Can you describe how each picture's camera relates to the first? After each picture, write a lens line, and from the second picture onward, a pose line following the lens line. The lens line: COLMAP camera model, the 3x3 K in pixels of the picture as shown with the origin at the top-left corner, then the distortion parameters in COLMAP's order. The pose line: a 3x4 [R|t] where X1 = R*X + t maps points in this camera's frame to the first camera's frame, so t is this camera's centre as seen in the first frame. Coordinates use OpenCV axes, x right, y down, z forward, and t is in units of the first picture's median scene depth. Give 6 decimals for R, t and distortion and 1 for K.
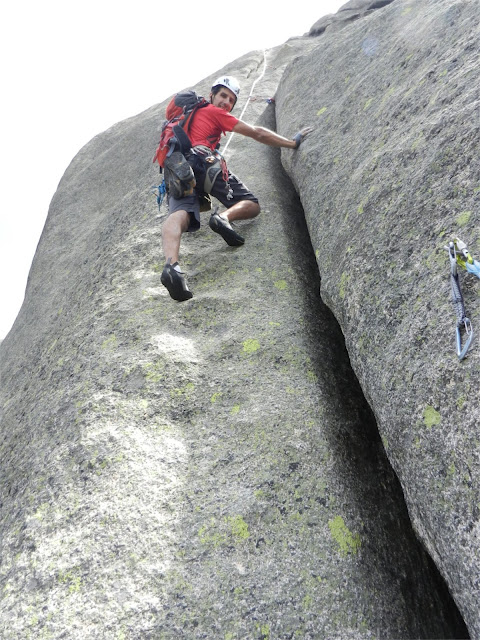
lens RADIAL K [[483.6, 0, 235.7], [0, 483.6, 316.9], [0, 0, 1]] dist [0.011912, -0.005293]
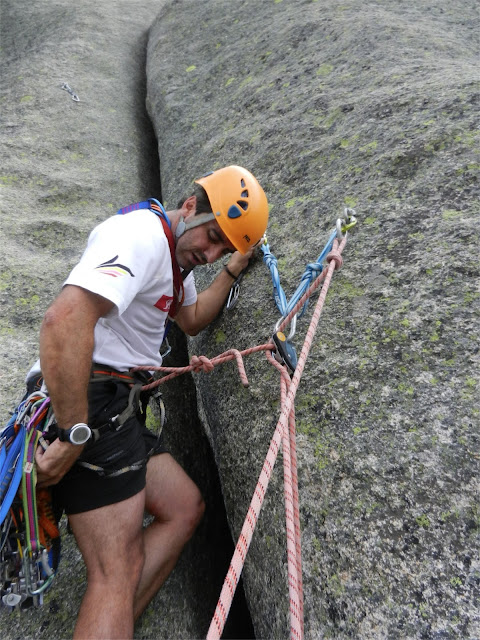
lens RADIAL K [[483.6, 0, 238.9], [0, 483.6, 319.6], [0, 0, 1]] dist [0.011912, -0.005293]
pose [[0.926885, 0.137832, 0.349122, -0.040411], [-0.180559, 0.979178, 0.092790, 0.001204], [-0.329063, -0.149042, 0.932472, -0.216072]]
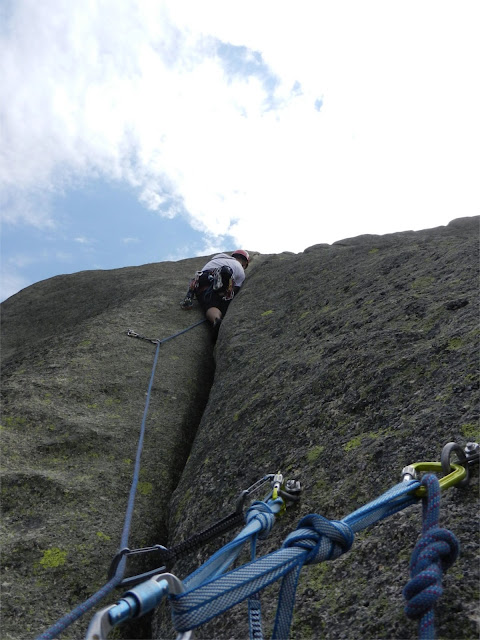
lens RADIAL K [[551.1, 0, 240.7], [0, 551.1, 316.4], [0, 0, 1]] dist [0.004712, 0.004028]
pose [[0.951227, 0.305097, 0.045646, 0.154298], [-0.266196, 0.886552, -0.378372, -0.022005], [-0.155908, 0.347767, 0.924527, 0.088530]]
